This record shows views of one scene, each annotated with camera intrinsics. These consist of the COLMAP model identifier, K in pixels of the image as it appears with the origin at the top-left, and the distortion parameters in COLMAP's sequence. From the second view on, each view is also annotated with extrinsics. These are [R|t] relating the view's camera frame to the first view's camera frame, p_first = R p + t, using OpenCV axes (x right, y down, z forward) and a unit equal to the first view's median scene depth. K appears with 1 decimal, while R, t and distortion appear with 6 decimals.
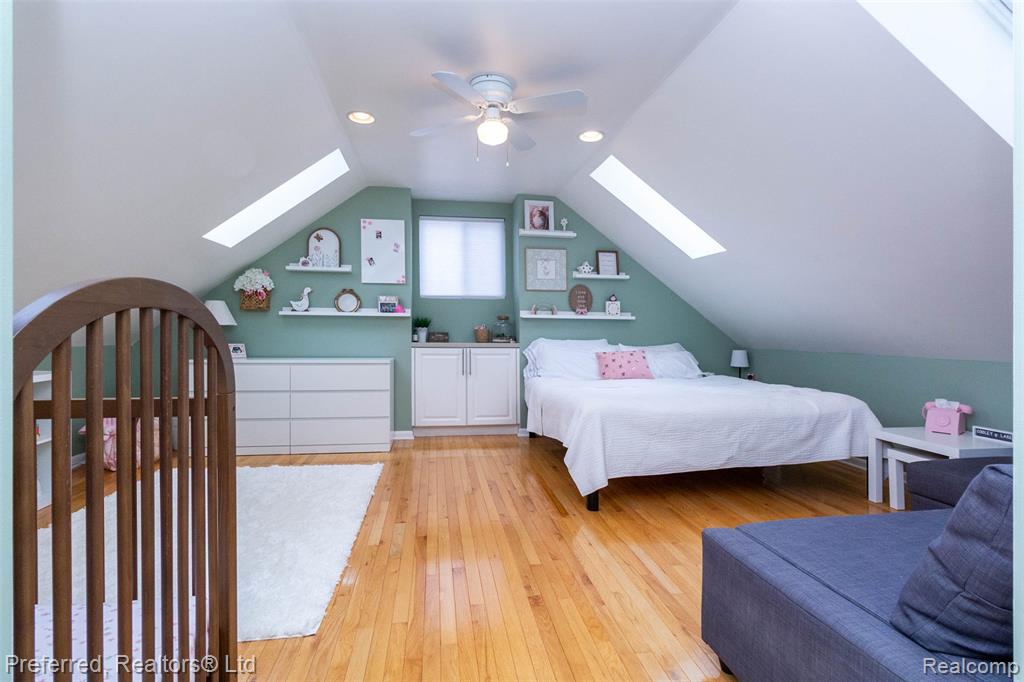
lens RADIAL K [[480.6, 0, 511.1], [0, 480.6, 340.6], [0, 0, 1]] dist [0.000099, 0.001436]
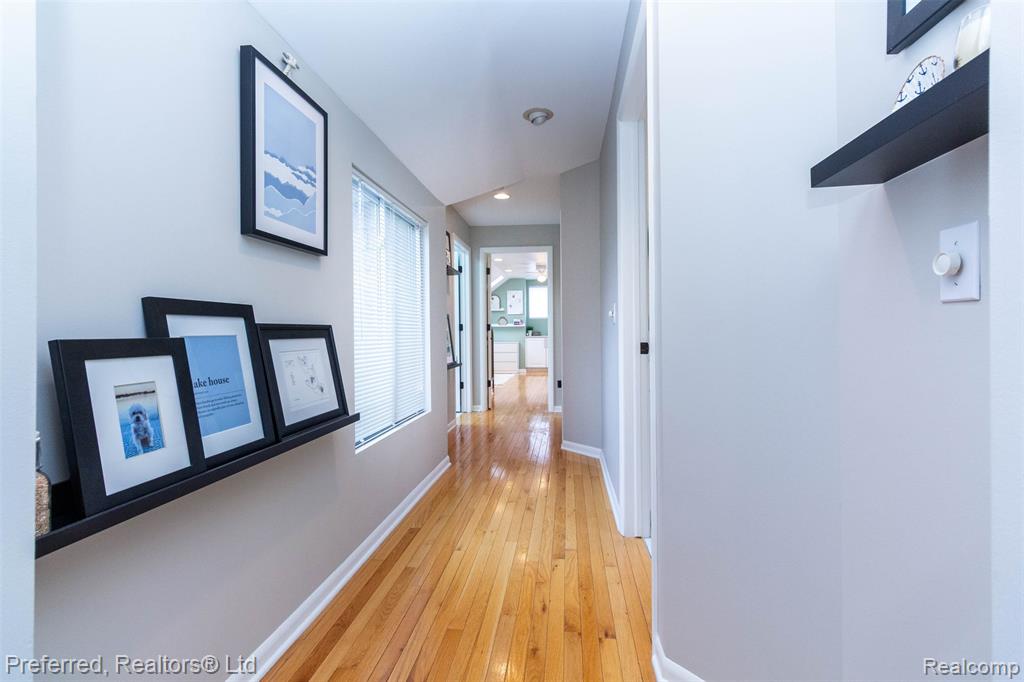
lens RADIAL K [[480.6, 0, 511.9], [0, 480.6, 336.8], [0, 0, 1]] dist [0.000099, 0.001436]
pose [[0.965837, -0.002175, -0.259142, 0.415795], [0.003967, 0.999972, 0.006390, -0.010484], [0.259121, -0.007200, 0.965818, -1.612434]]
